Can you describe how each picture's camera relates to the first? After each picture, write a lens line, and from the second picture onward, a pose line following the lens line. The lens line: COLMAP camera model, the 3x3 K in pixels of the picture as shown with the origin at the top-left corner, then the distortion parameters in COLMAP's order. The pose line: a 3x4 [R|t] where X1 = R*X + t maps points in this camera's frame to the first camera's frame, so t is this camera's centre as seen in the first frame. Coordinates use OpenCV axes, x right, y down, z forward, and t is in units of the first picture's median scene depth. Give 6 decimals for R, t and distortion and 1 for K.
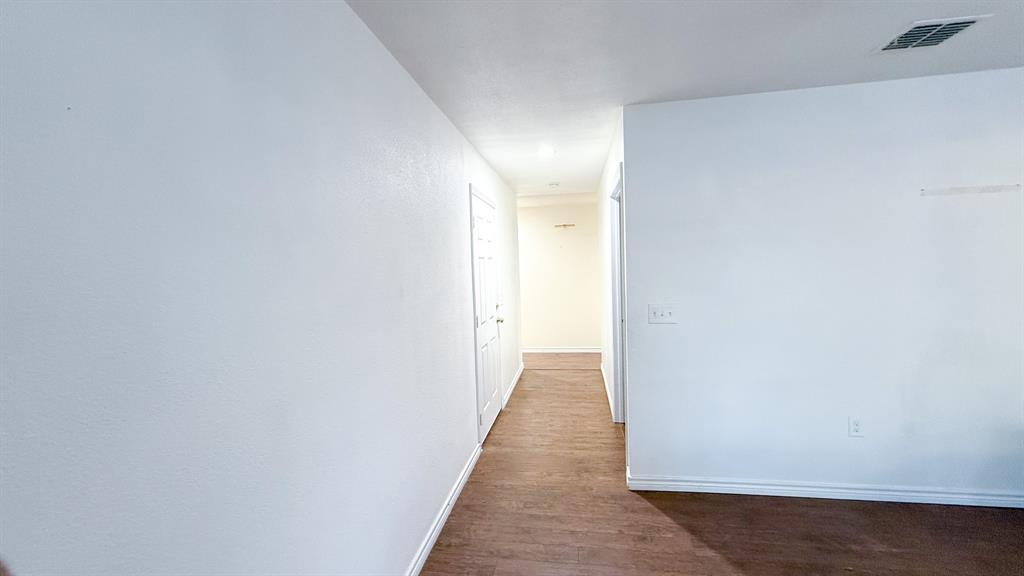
lens RADIAL K [[406.1, 0, 510.4], [0, 406.1, 289.3], [0, 0, 1]] dist [-0.001946, 0.000286]
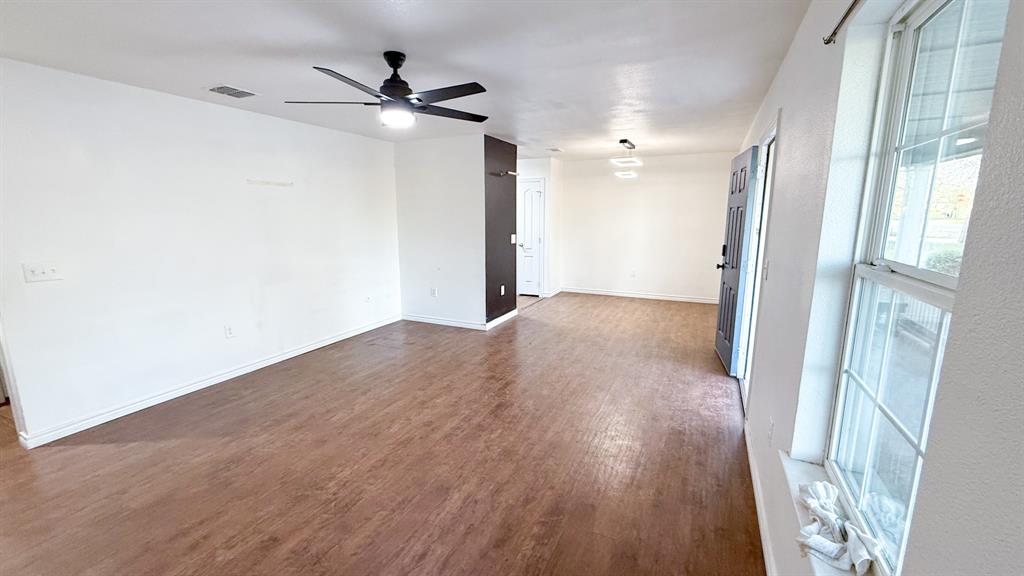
lens RADIAL K [[406.1, 0, 507.8], [0, 406.1, 289.7], [0, 0, 1]] dist [-0.001946, 0.000286]
pose [[0.295824, -0.141740, 0.944668, -0.295732], [0.035665, 0.989880, 0.137355, 0.006598], [-0.954576, -0.006941, 0.297886, -0.508058]]
